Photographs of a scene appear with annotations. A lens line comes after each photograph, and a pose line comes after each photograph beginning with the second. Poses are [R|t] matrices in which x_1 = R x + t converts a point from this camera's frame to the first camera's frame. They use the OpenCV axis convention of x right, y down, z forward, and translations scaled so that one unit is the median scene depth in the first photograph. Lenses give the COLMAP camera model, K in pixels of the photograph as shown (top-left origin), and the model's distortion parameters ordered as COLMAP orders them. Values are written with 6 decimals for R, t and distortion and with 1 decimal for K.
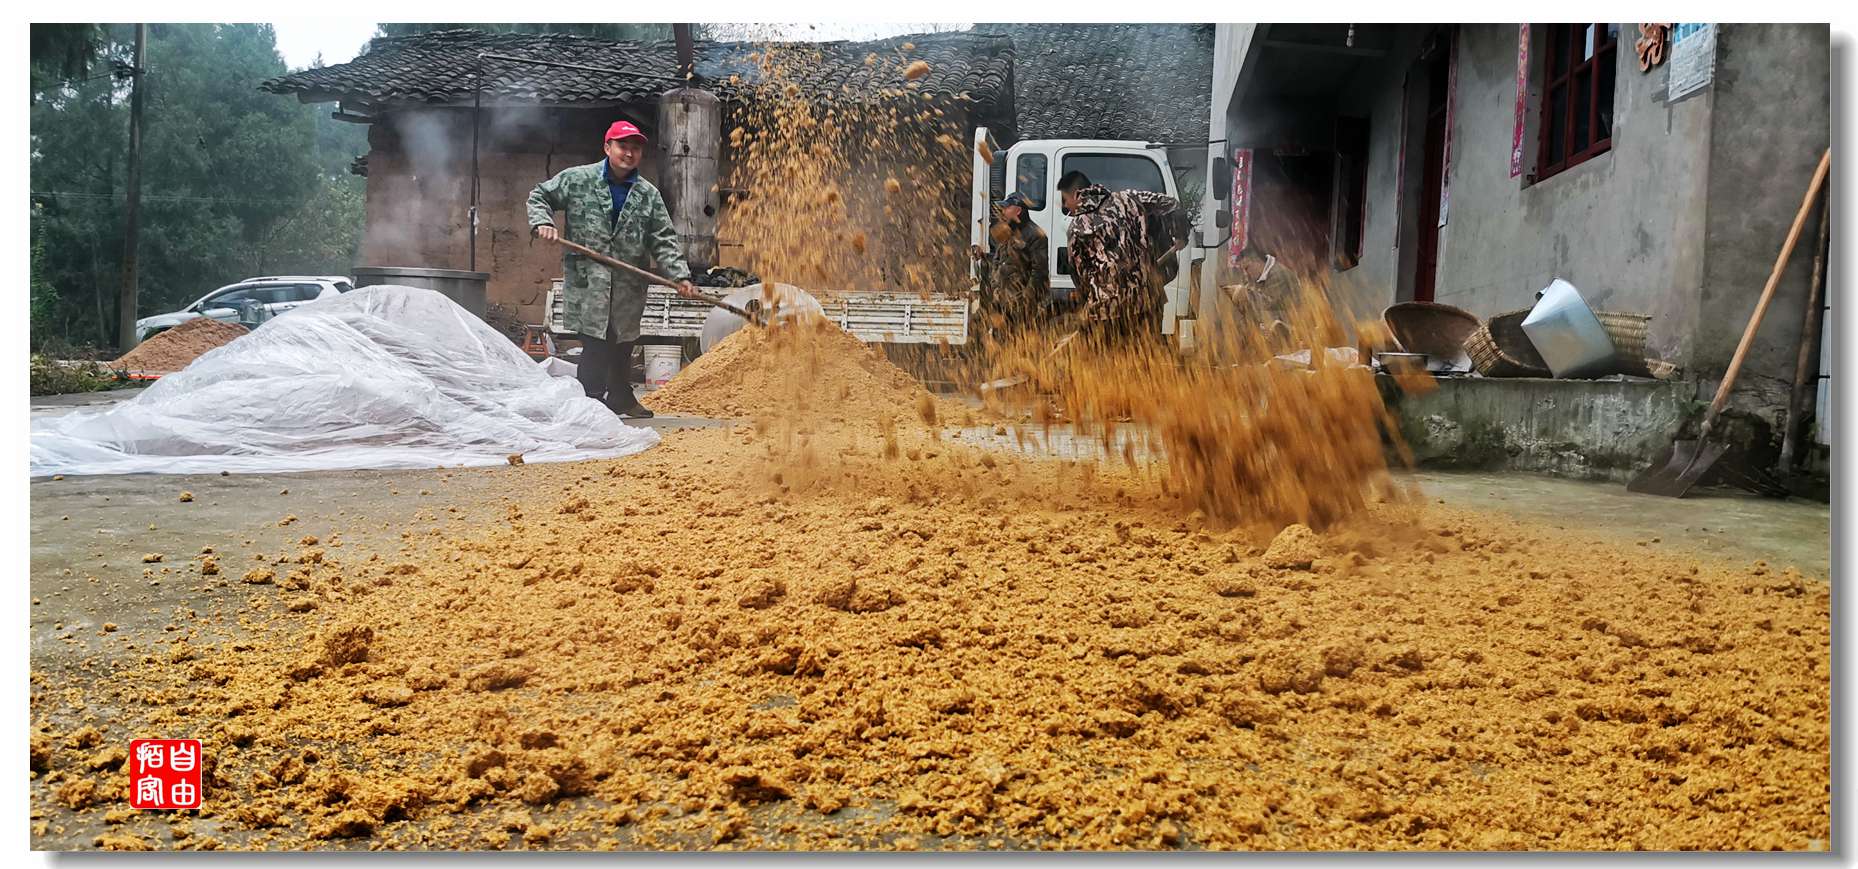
lens RADIAL K [[1350.0, 0, 929.0], [0, 1350.0, 434.5], [0, 0, 1]] dist [0.005282, -0.000210]
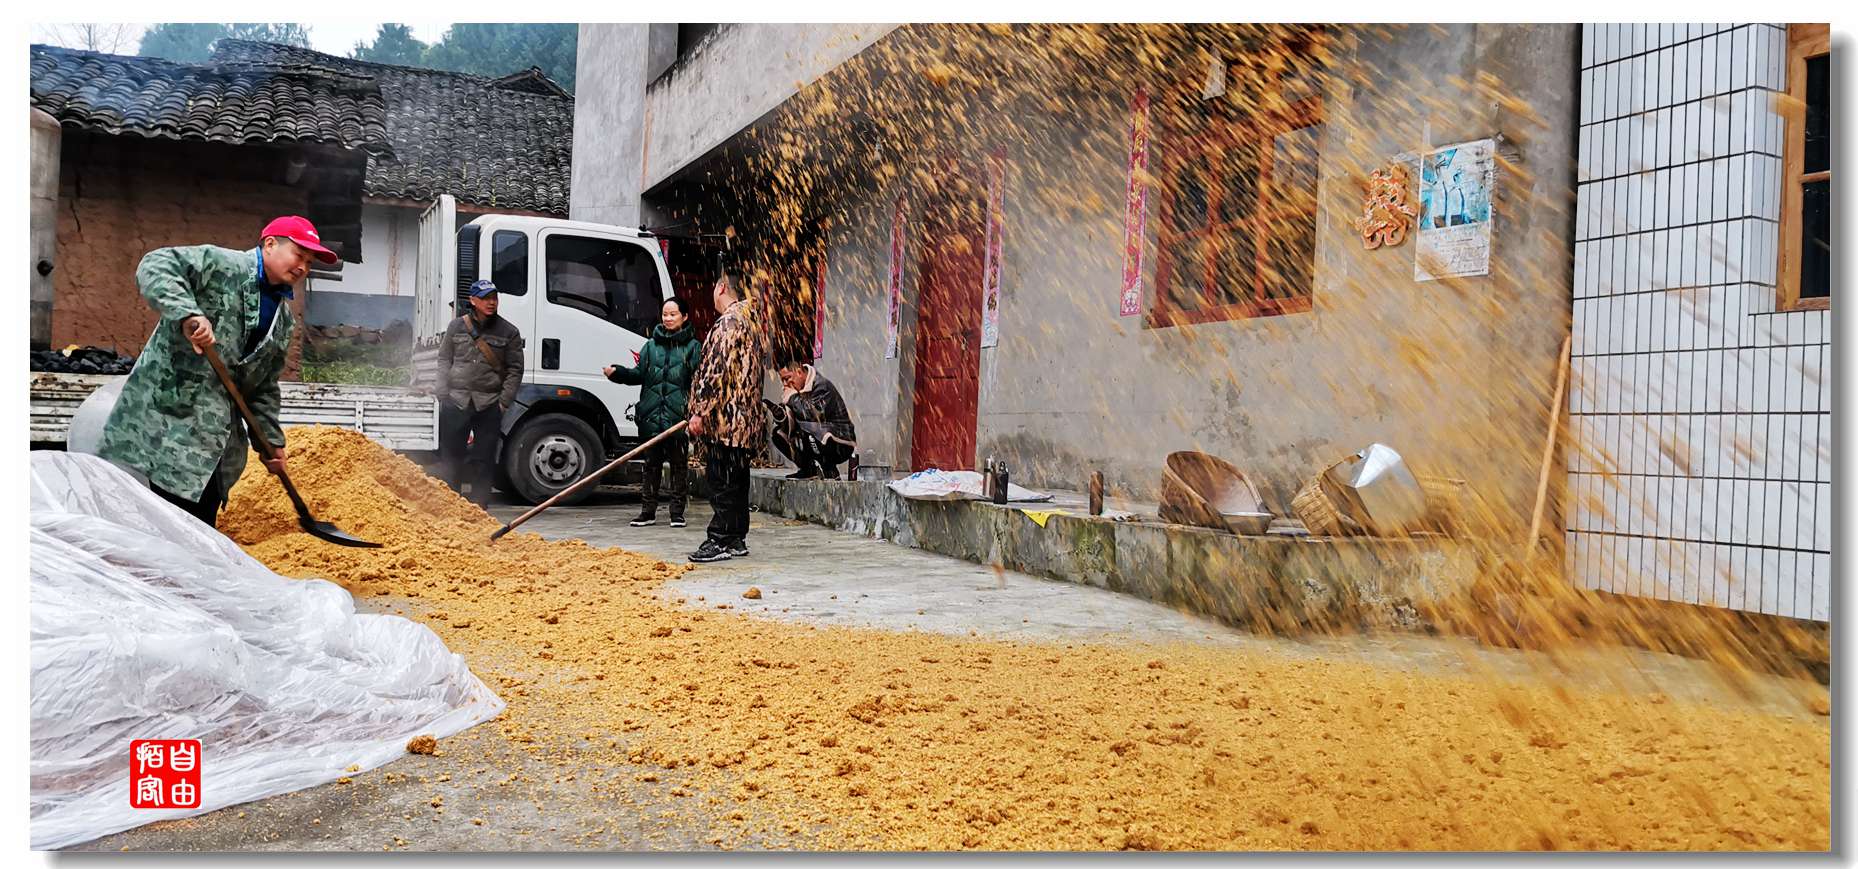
lens RADIAL K [[1350.0, 0, 929.0], [0, 1350.0, 434.5], [0, 0, 1]] dist [0.005282, -0.000210]
pose [[0.842493, -0.001674, 0.538704, -0.408335], [0.024787, 0.999057, -0.035661, -0.091317], [-0.538136, 0.043397, 0.841740, 0.284120]]
